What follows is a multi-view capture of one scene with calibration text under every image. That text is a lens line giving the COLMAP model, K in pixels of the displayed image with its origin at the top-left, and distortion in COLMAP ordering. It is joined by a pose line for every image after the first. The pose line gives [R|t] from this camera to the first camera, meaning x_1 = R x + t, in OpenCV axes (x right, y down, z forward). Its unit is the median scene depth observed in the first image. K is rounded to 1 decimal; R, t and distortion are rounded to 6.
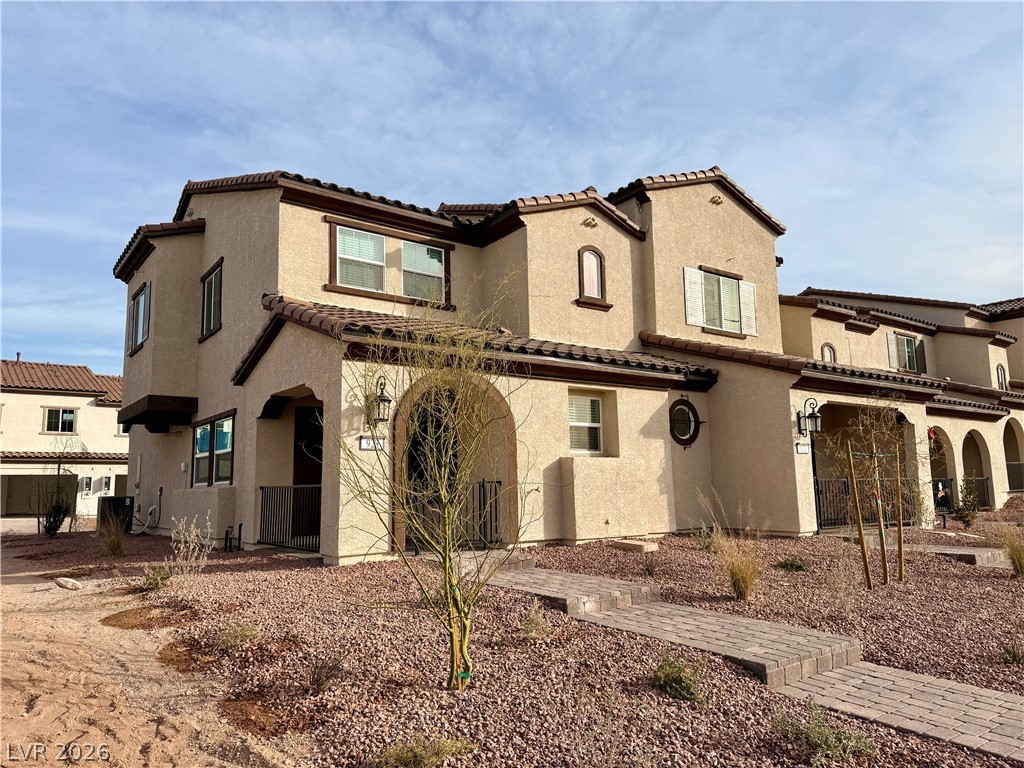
lens RADIAL K [[714.6, 0, 511.8], [0, 714.6, 387.8], [0, 0, 1]] dist [0.142943, -0.000072]
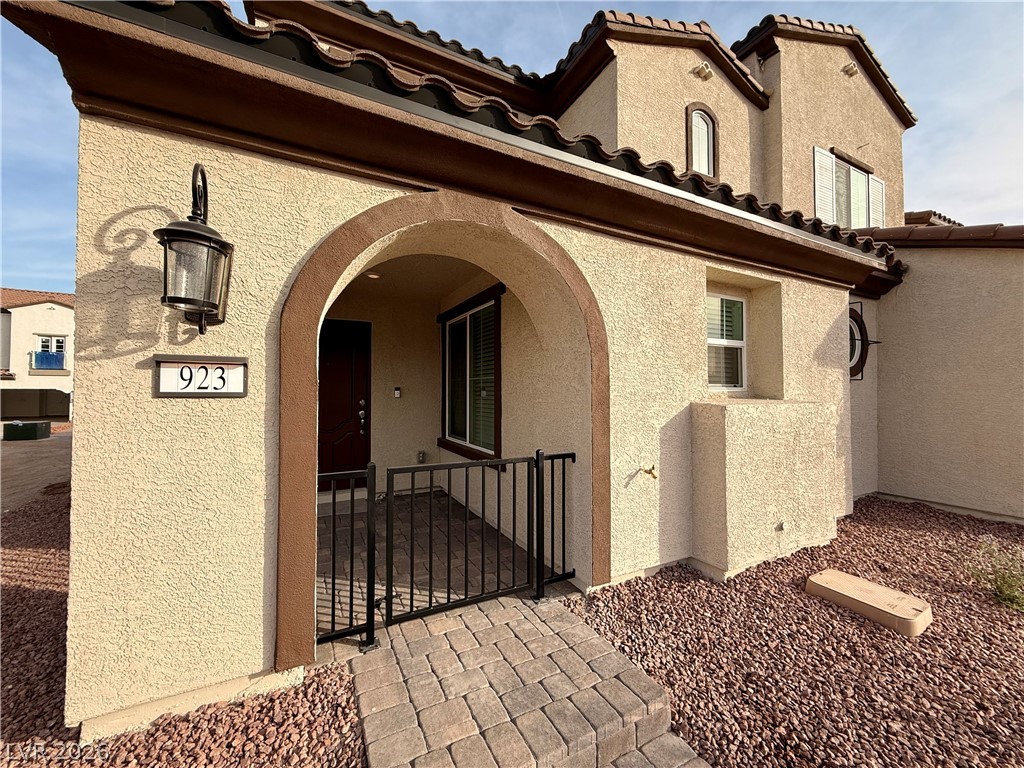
lens RADIAL K [[406.5, 0, 511.0], [0, 406.5, 382.5], [0, 0, 1]] dist [0.002270, 0.000125]
pose [[0.986219, 0.016124, -0.164657, -0.010650], [0.003353, 0.993087, 0.117334, 0.040957], [0.165410, -0.116269, 0.979347, 0.596600]]
